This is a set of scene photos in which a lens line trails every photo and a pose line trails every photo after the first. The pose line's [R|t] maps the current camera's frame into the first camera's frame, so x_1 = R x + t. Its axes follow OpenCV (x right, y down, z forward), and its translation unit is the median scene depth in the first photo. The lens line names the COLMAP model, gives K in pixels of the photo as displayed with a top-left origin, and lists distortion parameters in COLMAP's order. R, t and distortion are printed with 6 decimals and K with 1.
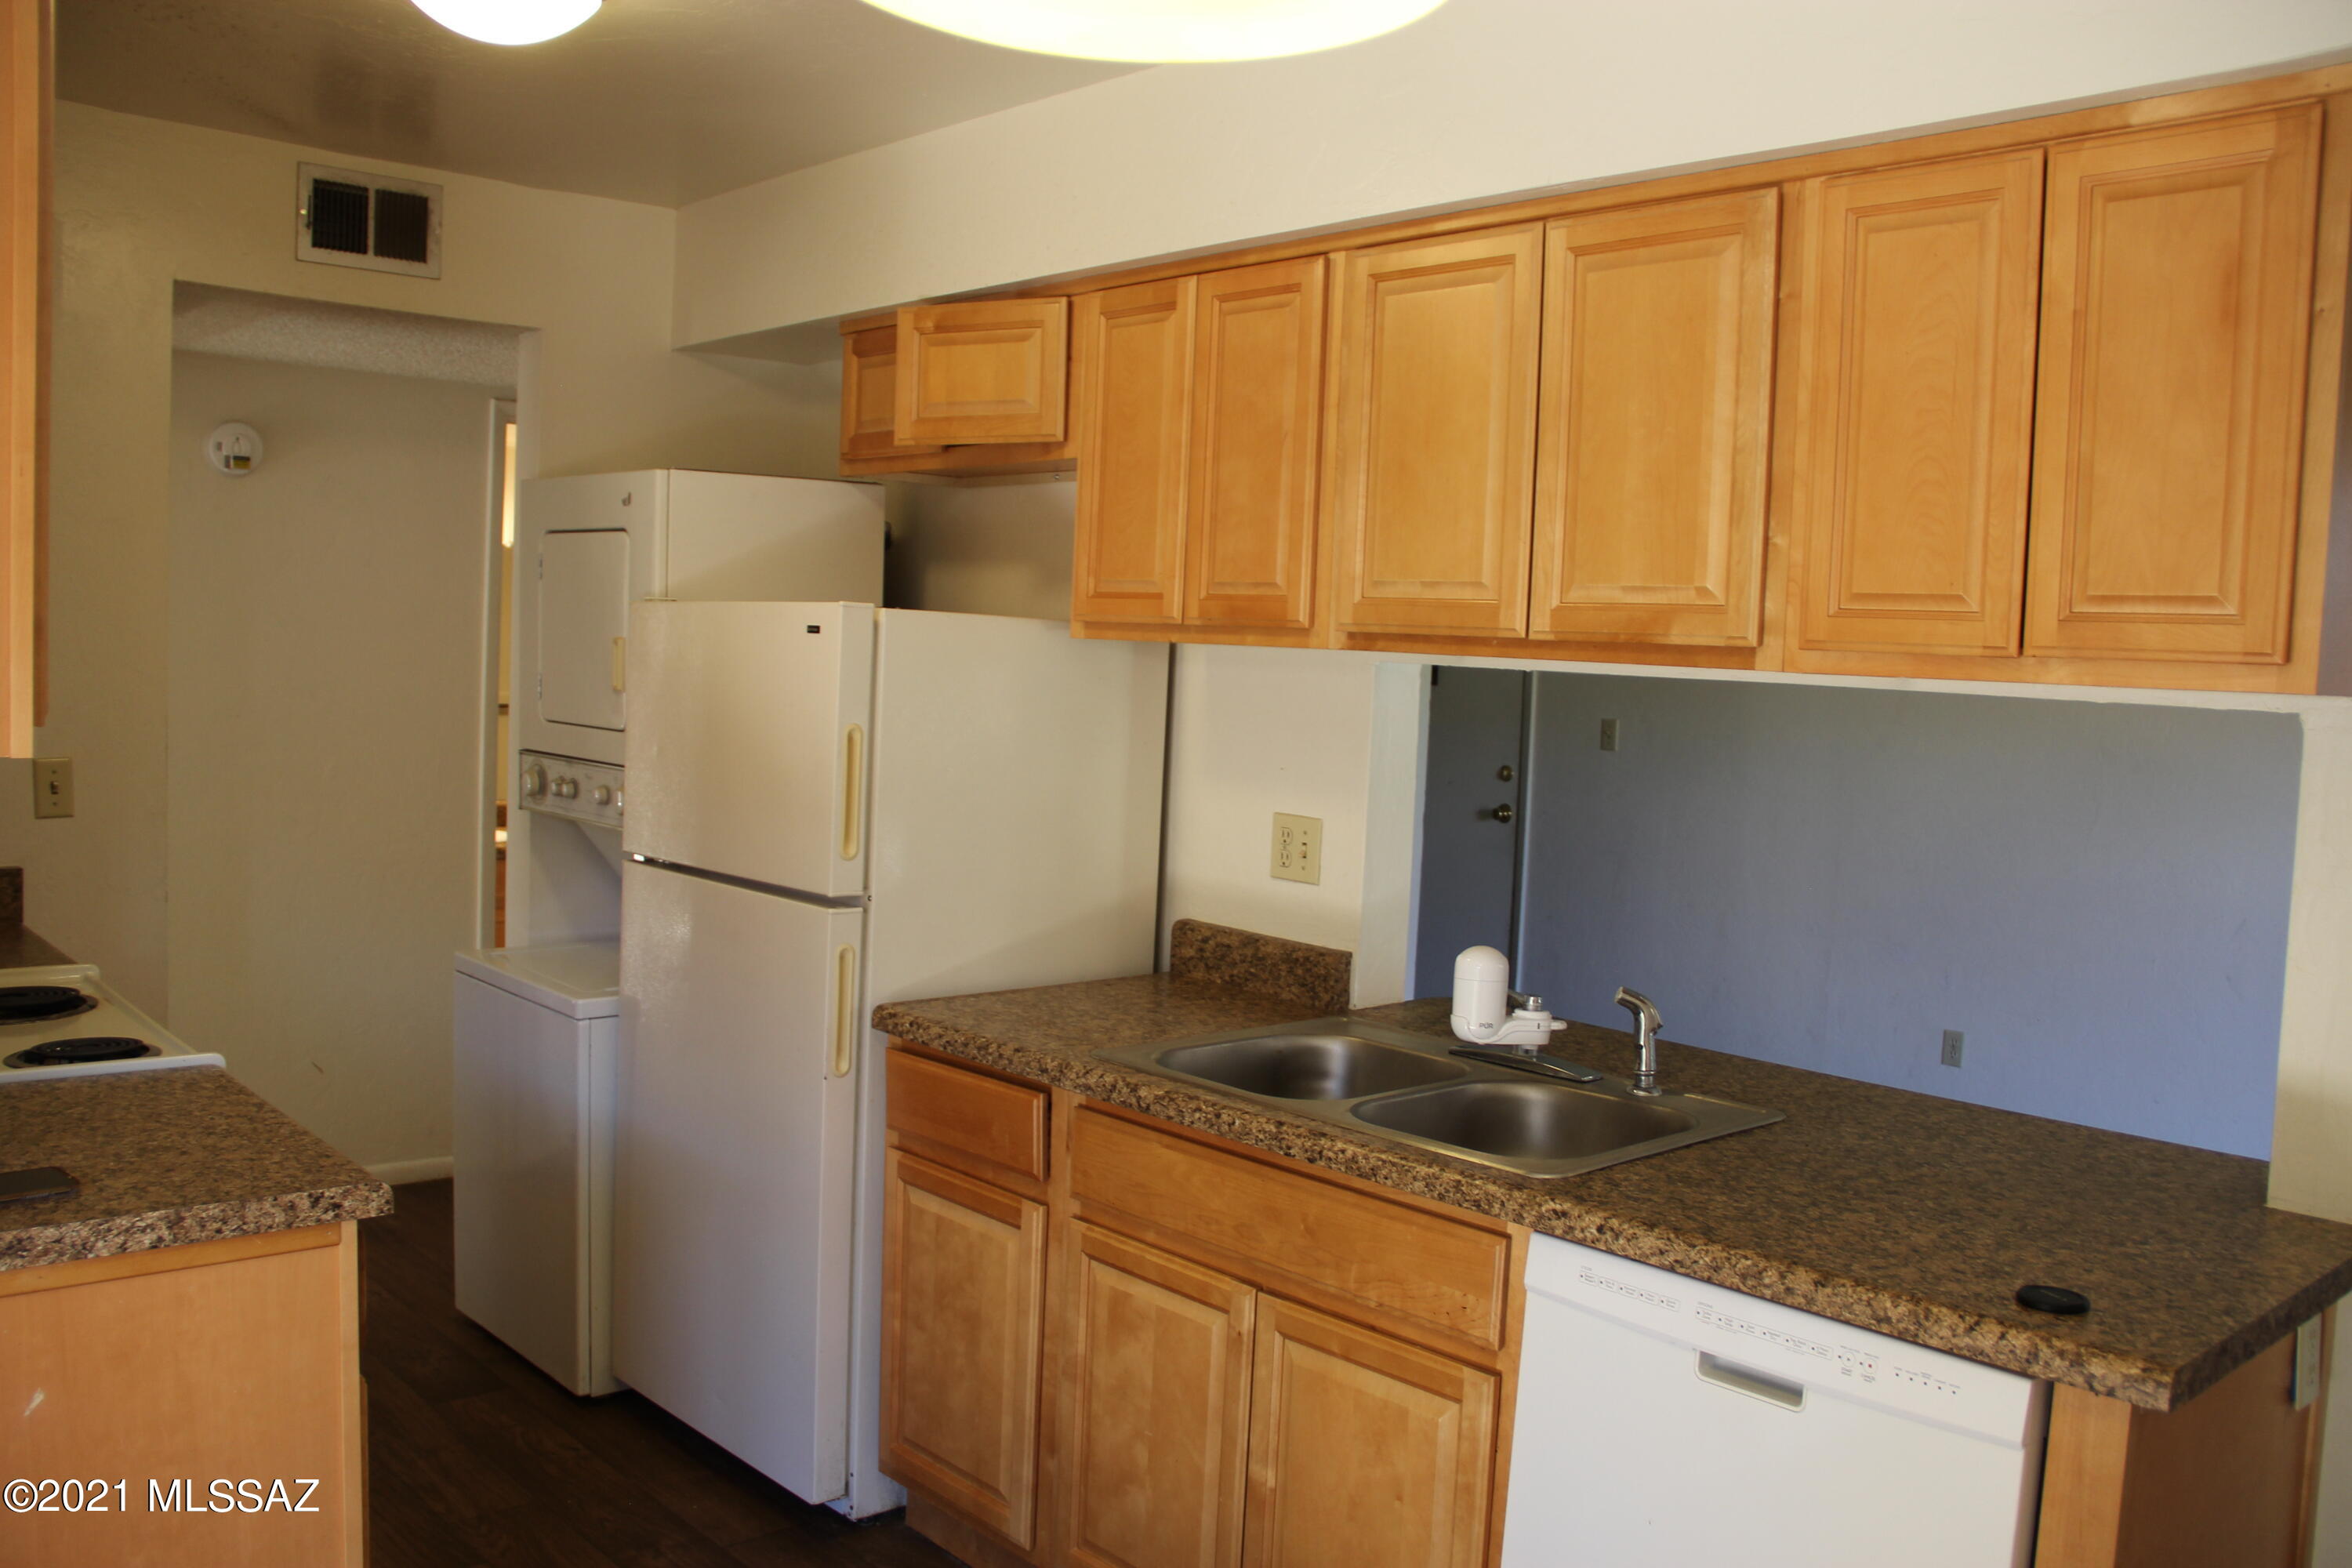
lens RADIAL K [[1935.4, 0, 1176.0], [0, 1935.4, 784.0], [0, 0, 1]] dist [-0.184190, 0.129639]
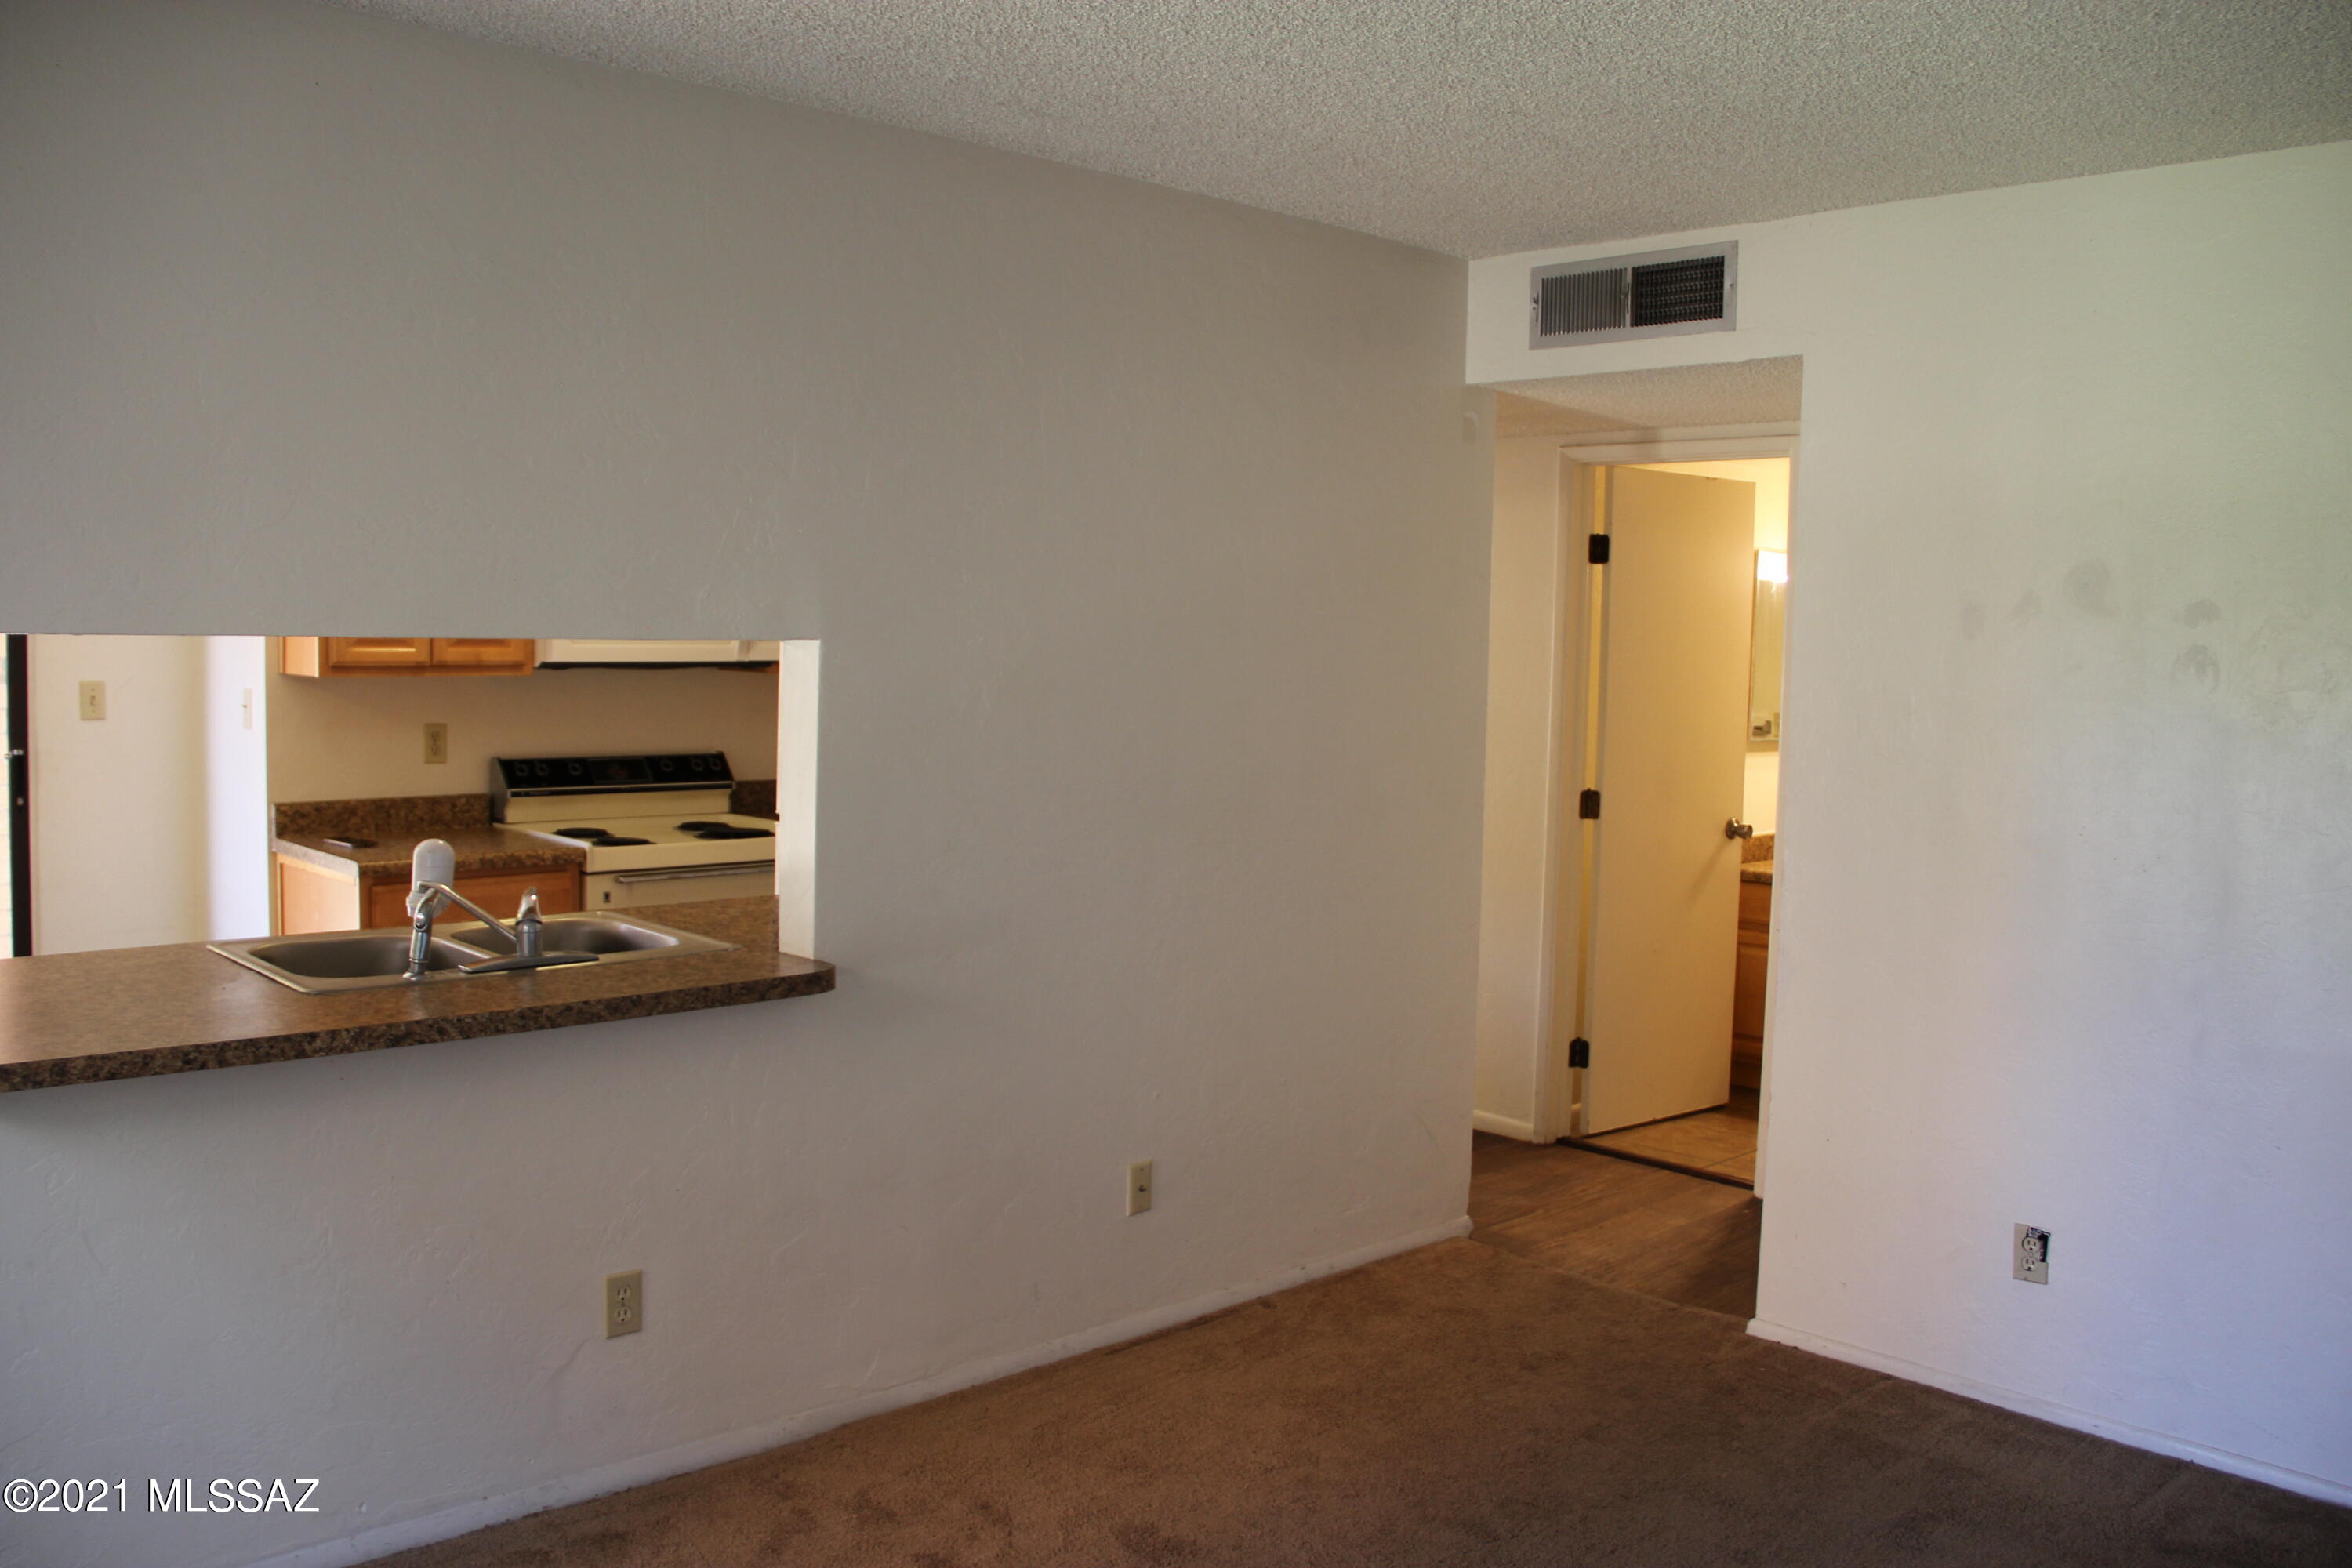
lens RADIAL K [[1935.4, 0, 1176.0], [0, 1935.4, 784.0], [0, 0, 1]] dist [-0.184190, 0.129639]
pose [[-0.000112, 0.028542, -0.999593, 1.057691], [-0.089663, 0.995566, 0.028437, -0.025592], [0.995972, 0.089630, 0.002448, 1.095181]]
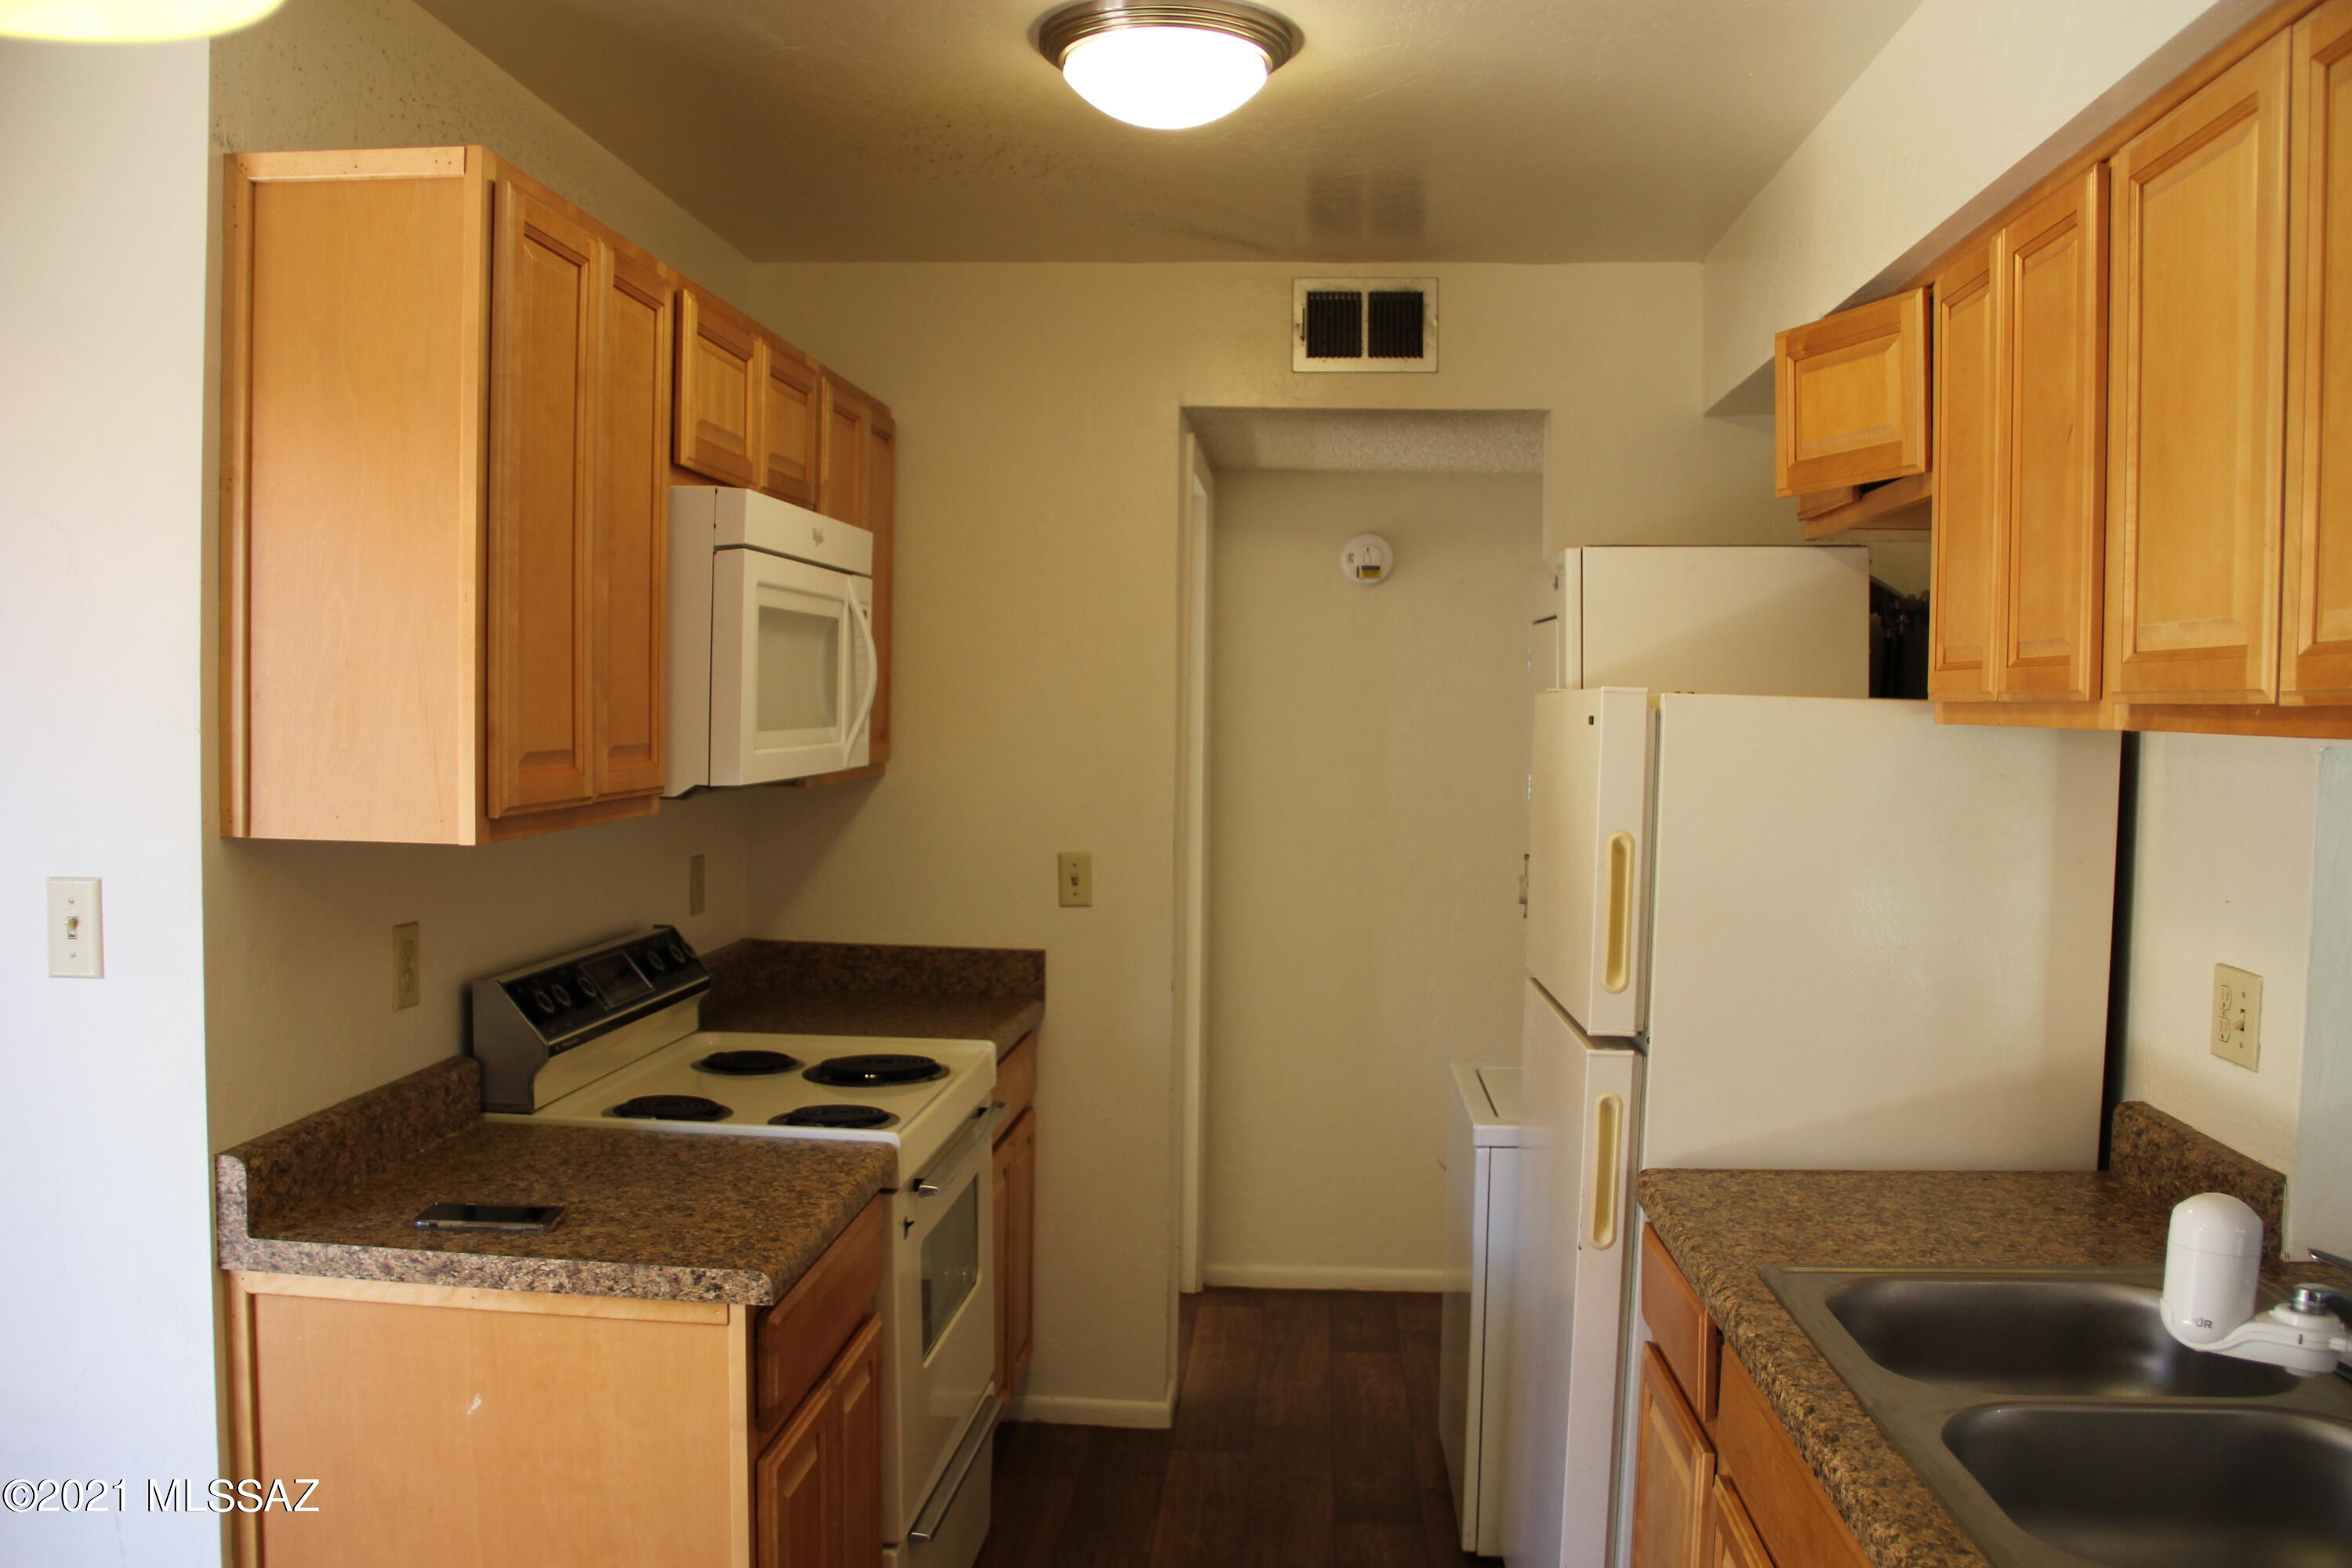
lens RADIAL K [[1935.4, 0, 1176.0], [0, 1935.4, 784.0], [0, 0, 1]] dist [-0.184190, 0.129639]
pose [[0.687935, -0.005918, -0.725748, 0.359706], [-0.034425, 0.998575, -0.040773, -0.012959], [0.724955, 0.053033, 0.686751, 0.332243]]
